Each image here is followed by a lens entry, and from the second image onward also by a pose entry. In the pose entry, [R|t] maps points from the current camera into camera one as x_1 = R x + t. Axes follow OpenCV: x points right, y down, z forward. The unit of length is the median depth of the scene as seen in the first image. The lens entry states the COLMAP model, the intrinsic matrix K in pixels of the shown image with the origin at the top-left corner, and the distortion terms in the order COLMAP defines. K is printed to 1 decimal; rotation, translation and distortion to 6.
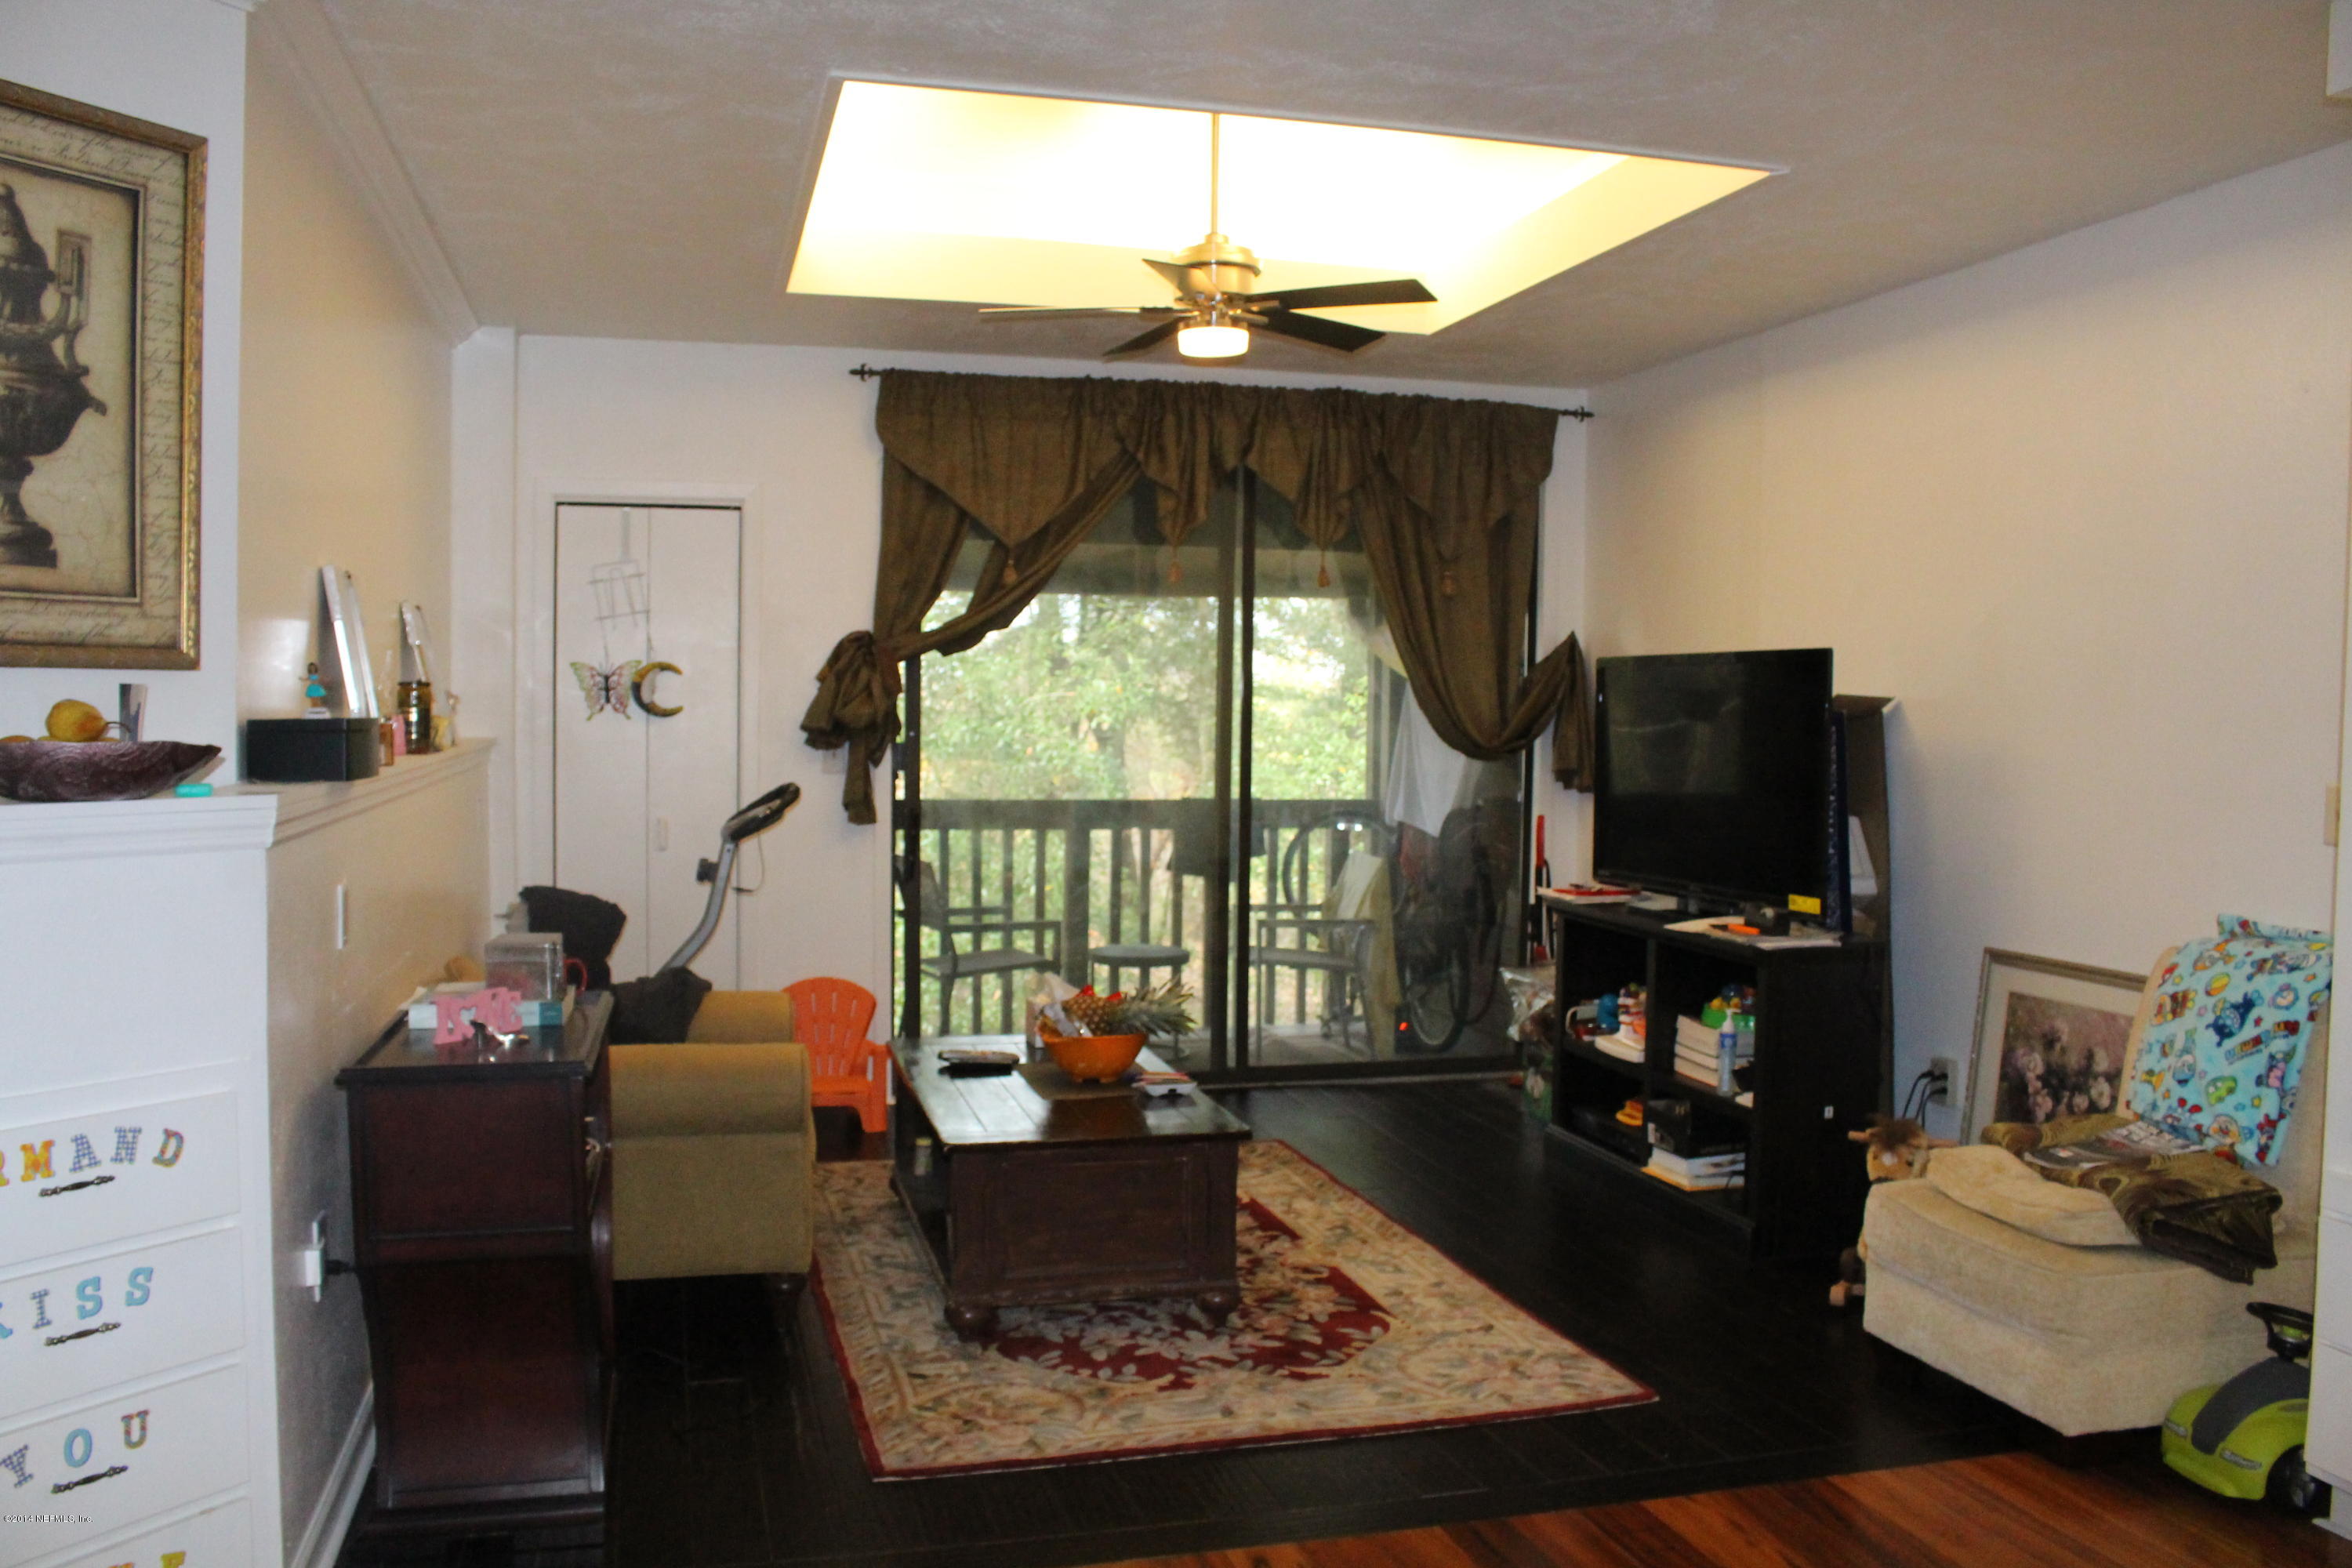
lens RADIAL K [[1930.5, 0, 1150.9], [0, 1930.5, 794.4], [0, 0, 1]] dist [-0.155354, 0.124770]
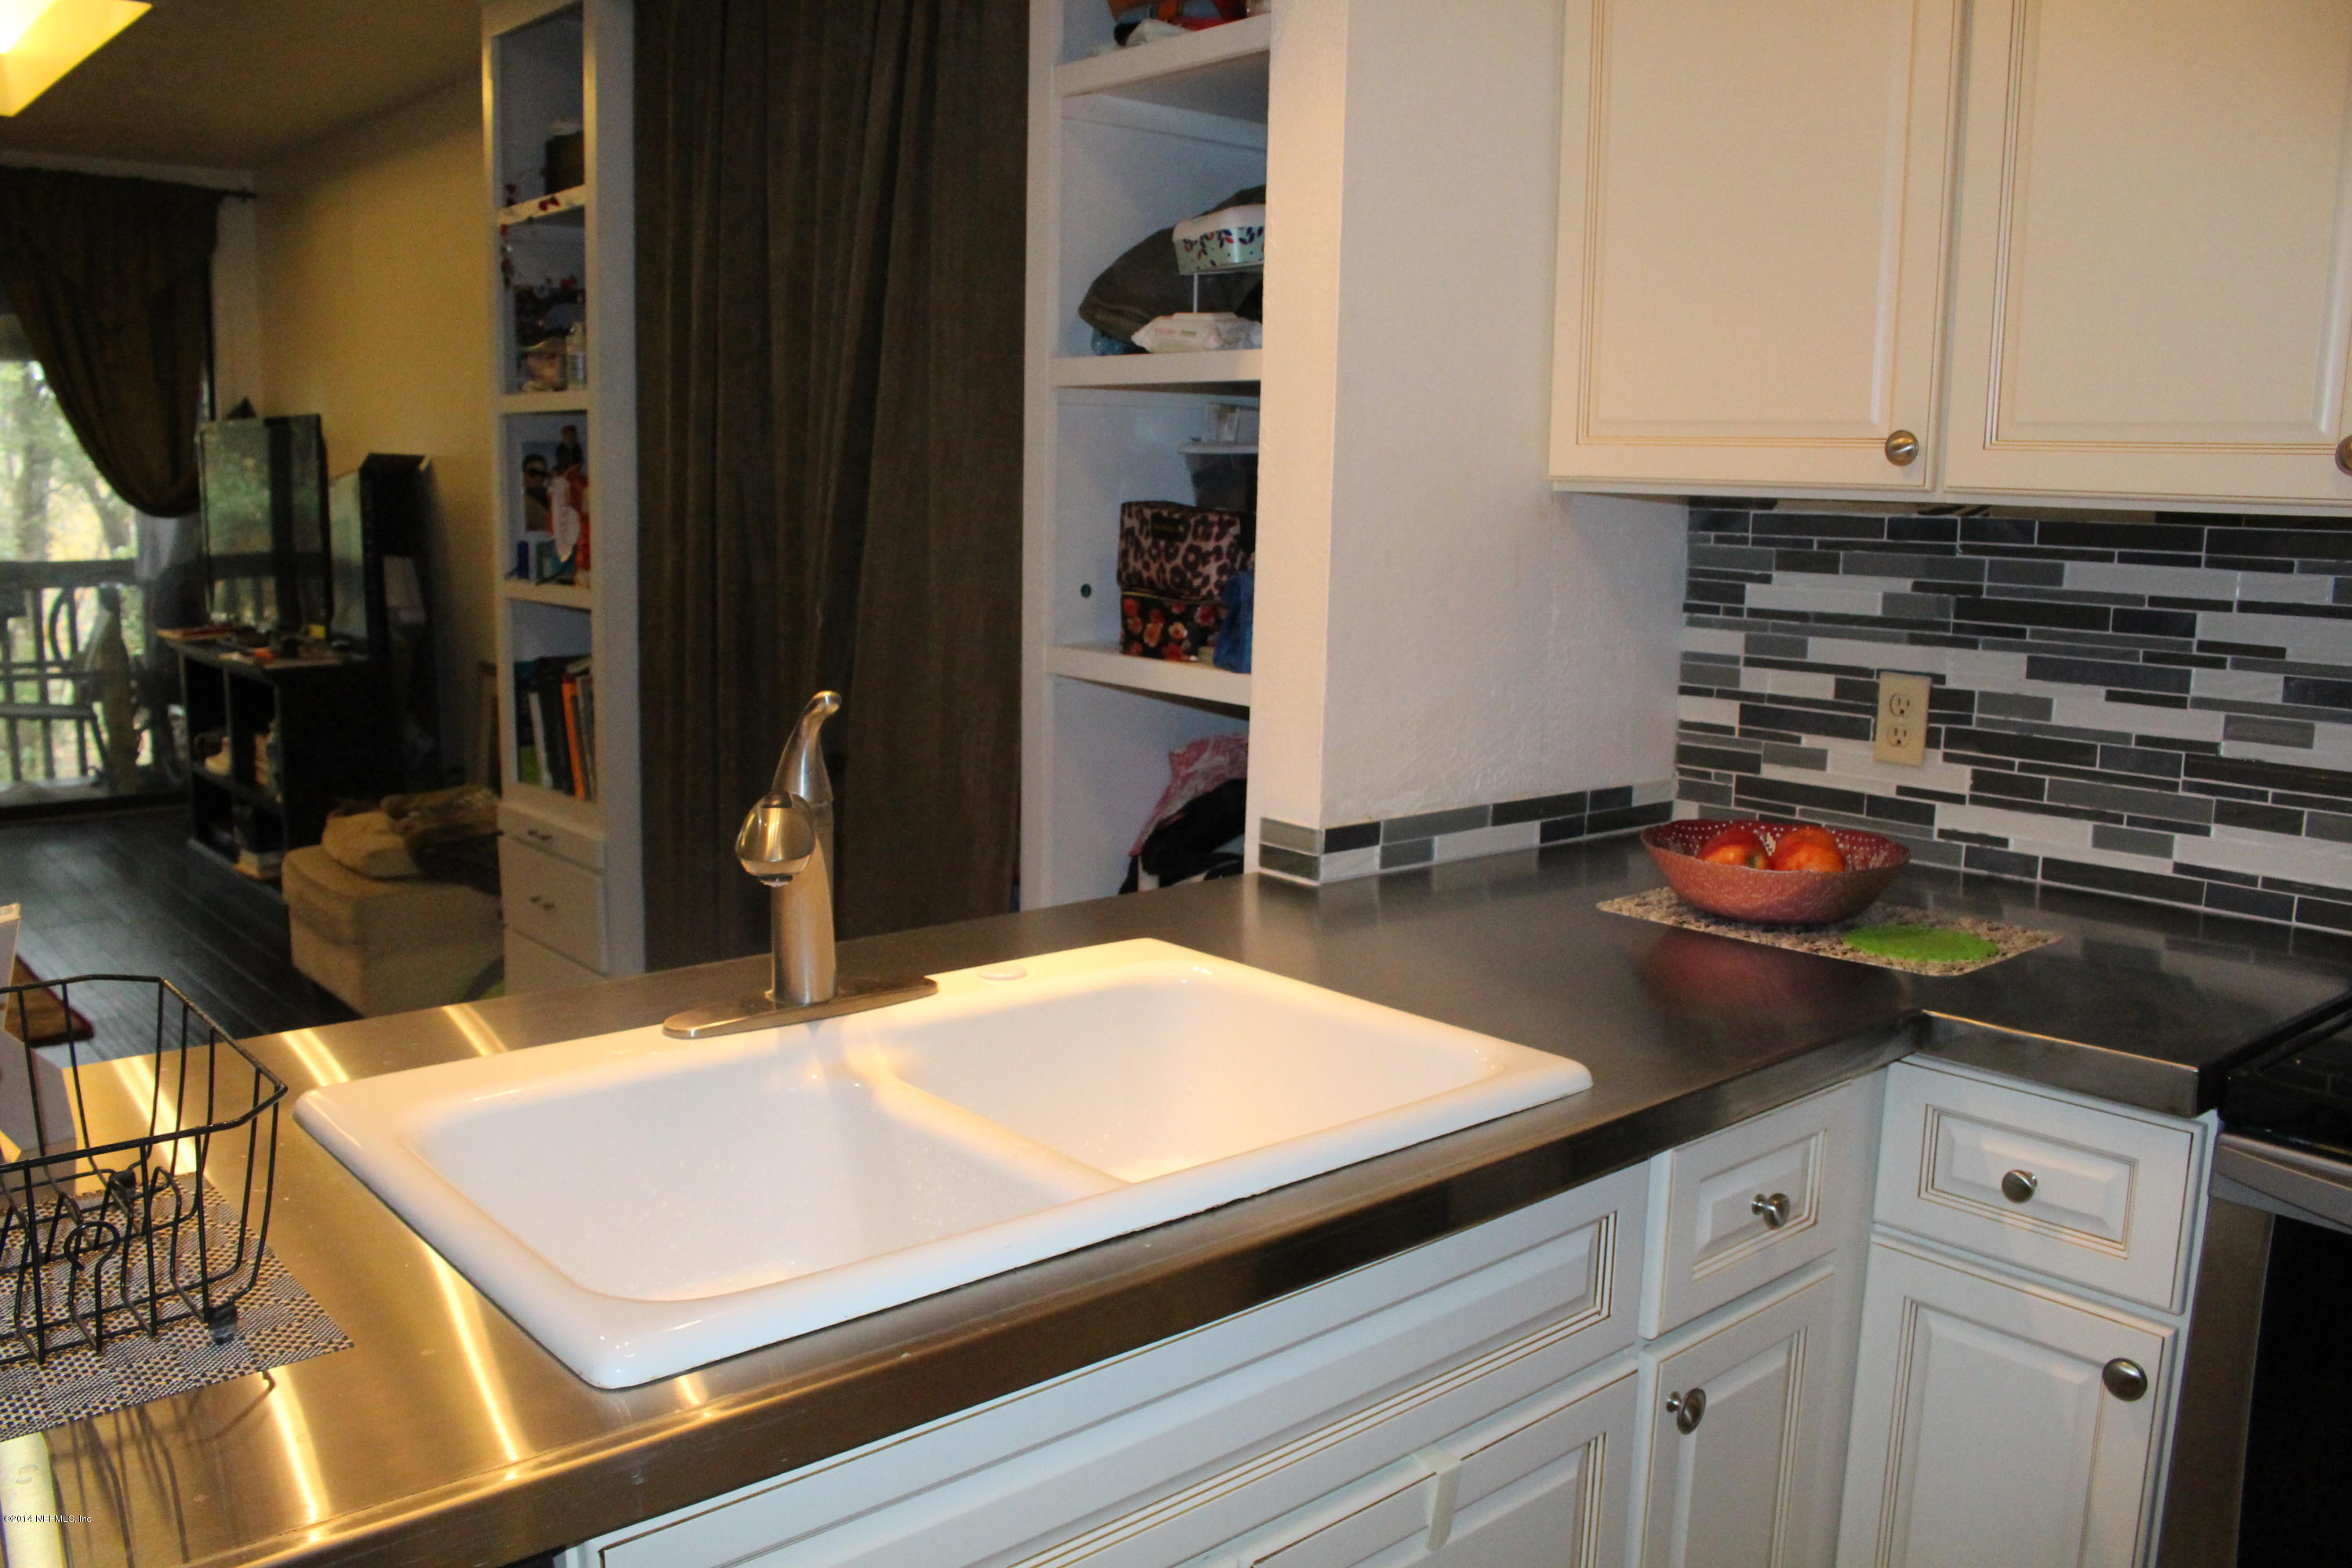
lens RADIAL K [[1930.5, 0, 1150.9], [0, 1930.5, 794.4], [0, 0, 1]] dist [-0.155354, 0.124770]
pose [[0.897131, -0.074685, 0.435405, 0.336525], [0.018784, 0.991163, 0.131311, 0.016007], [-0.441365, -0.109625, 0.890606, -0.339942]]
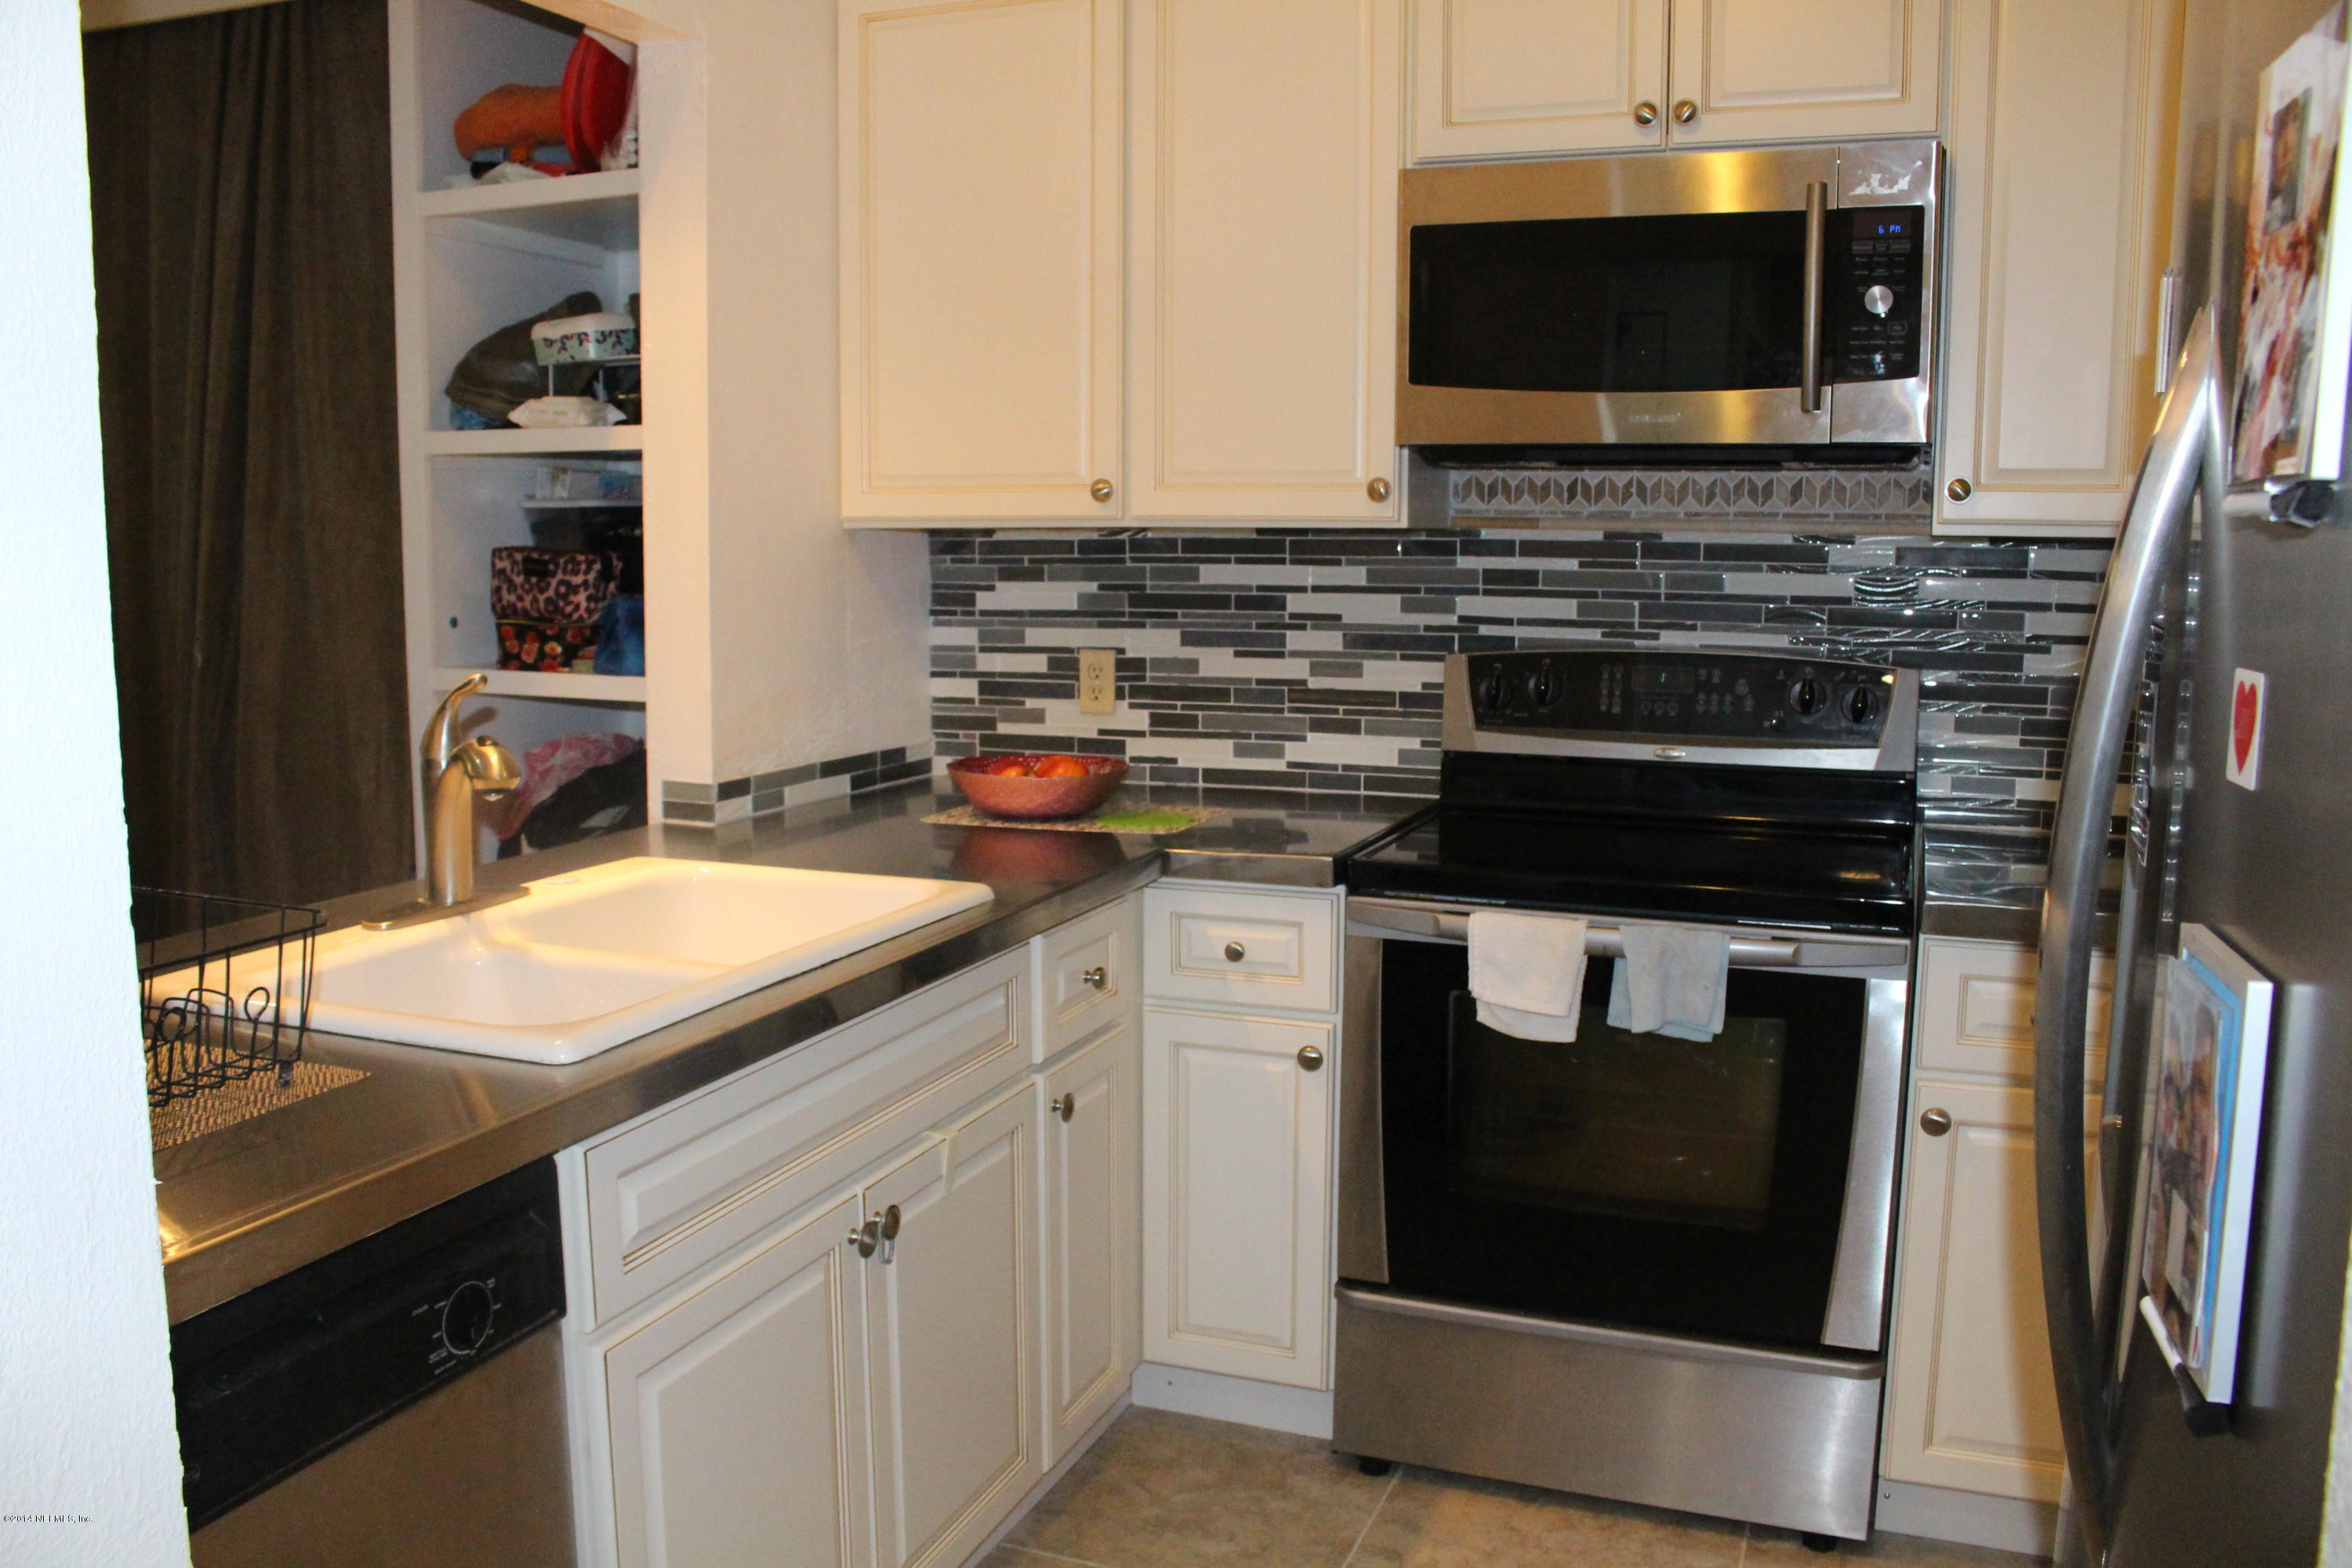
lens RADIAL K [[1943.0, 0, 1144.0], [0, 1943.0, 784.1], [0, 0, 1]] dist [-0.160917, 0.134505]
pose [[0.591575, -0.120013, 0.797268, 0.142908], [0.045065, 0.992235, 0.115923, 0.020849], [-0.804989, -0.032648, 0.592390, -0.434117]]
